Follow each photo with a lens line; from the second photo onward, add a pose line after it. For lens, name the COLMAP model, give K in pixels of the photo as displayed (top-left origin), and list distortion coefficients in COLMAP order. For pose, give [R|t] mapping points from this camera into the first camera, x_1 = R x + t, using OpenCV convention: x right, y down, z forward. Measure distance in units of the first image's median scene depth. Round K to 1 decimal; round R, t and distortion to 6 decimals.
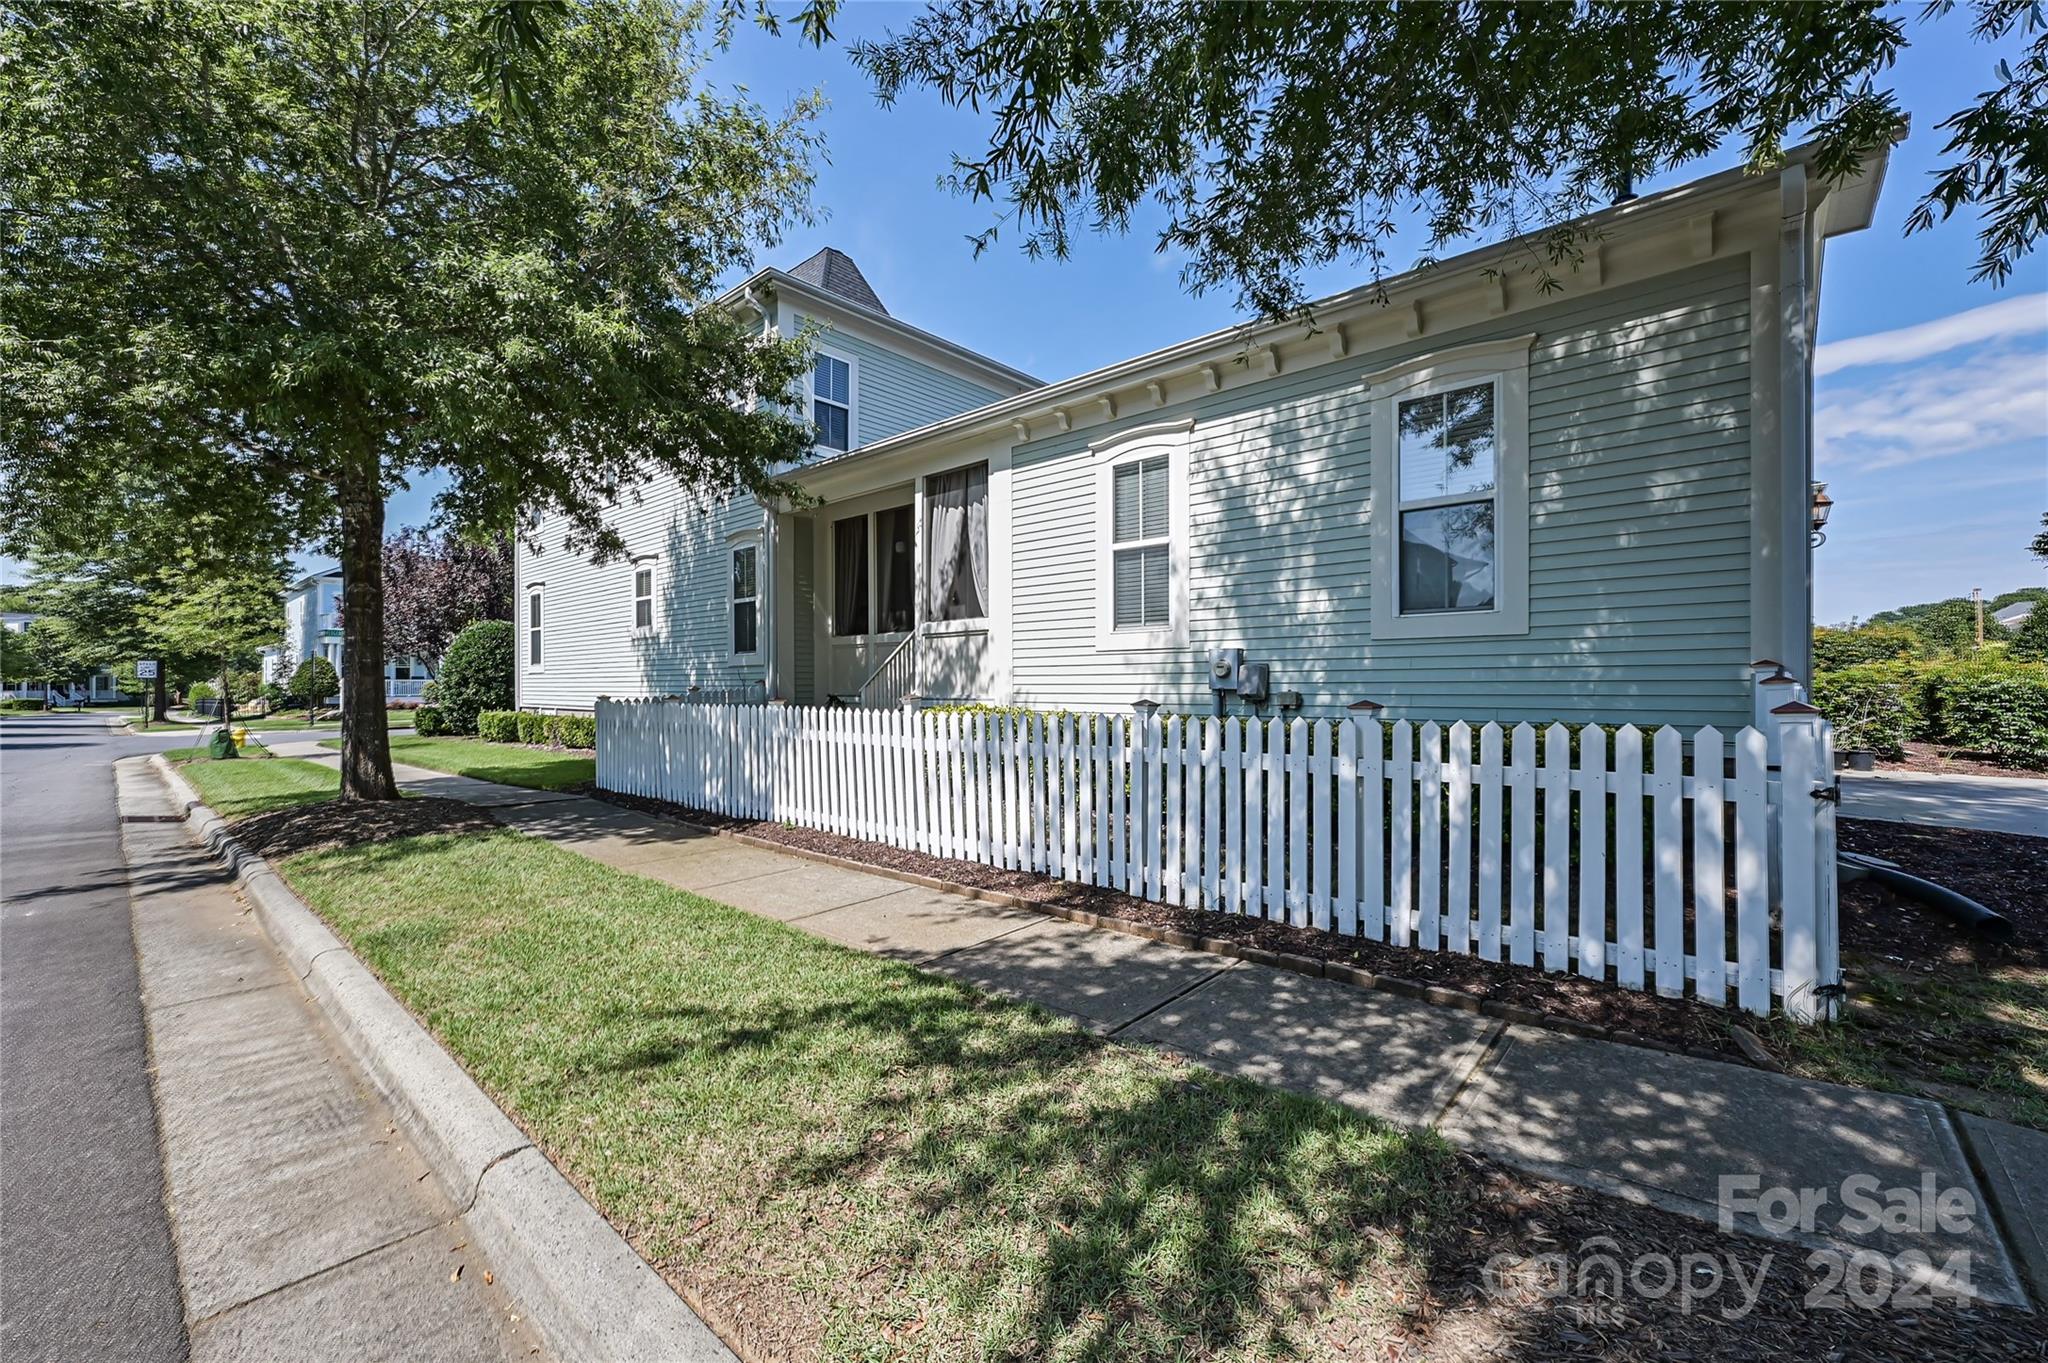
lens RADIAL K [[821.9, 0, 1020.4], [0, 821.9, 698.1], [0, 0, 1]] dist [-0.003524, -0.000088]
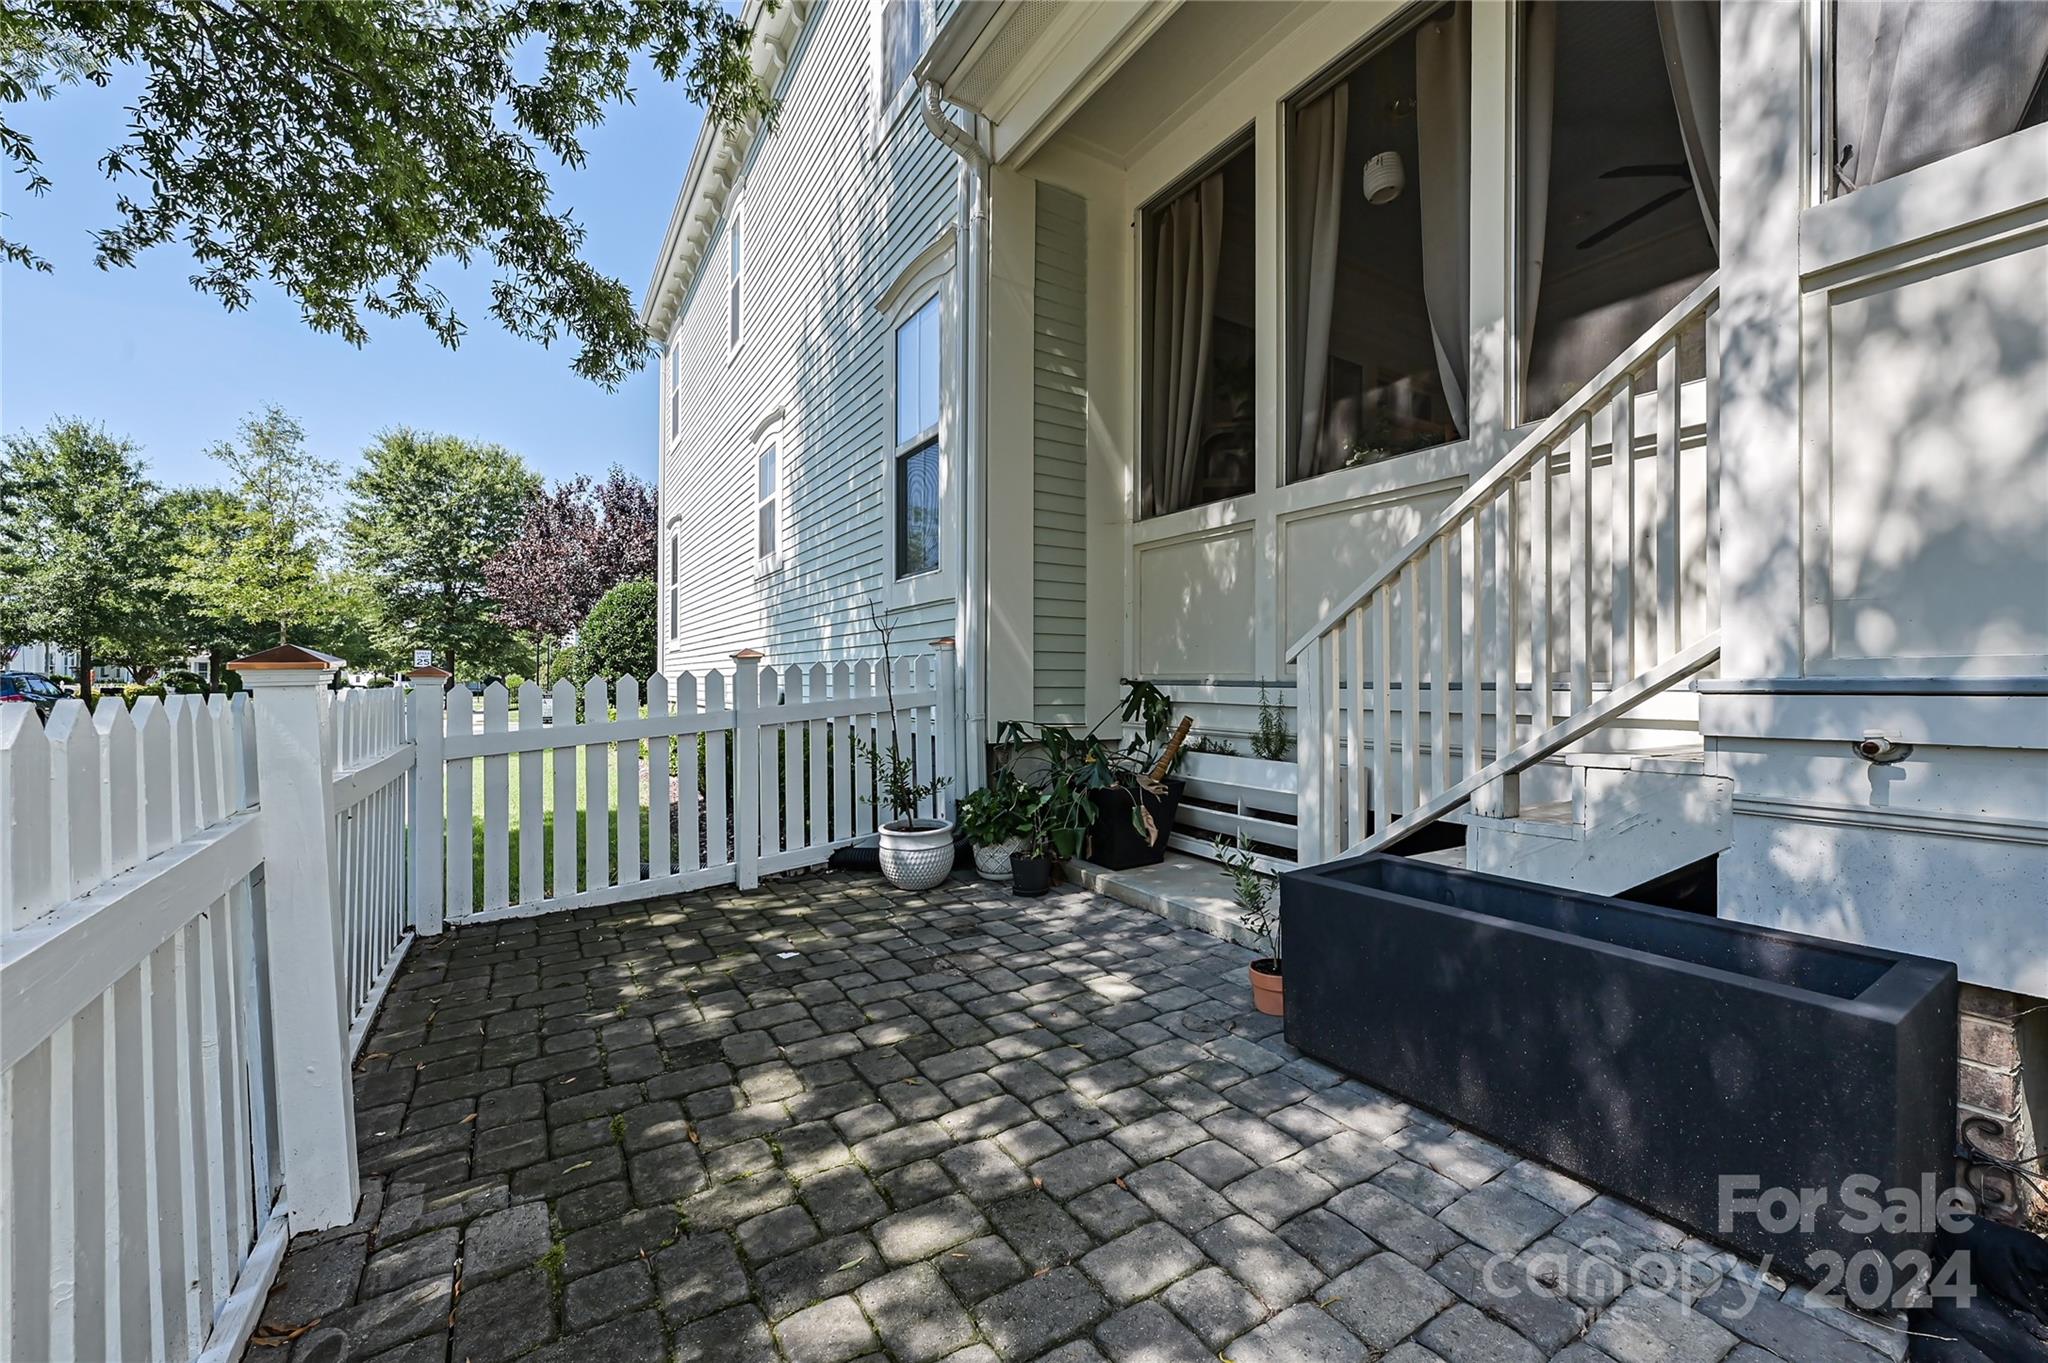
lens RADIAL K [[821.9, 0, 1025.5], [0, 821.9, 687.2], [0, 0, 1]] dist [-0.003524, -0.000088]
pose [[0.957623, 0.008891, -0.287886, -0.166124], [-0.012694, 0.999855, -0.011344, 0.004060], [0.287744, 0.014518, 0.957597, 0.627057]]
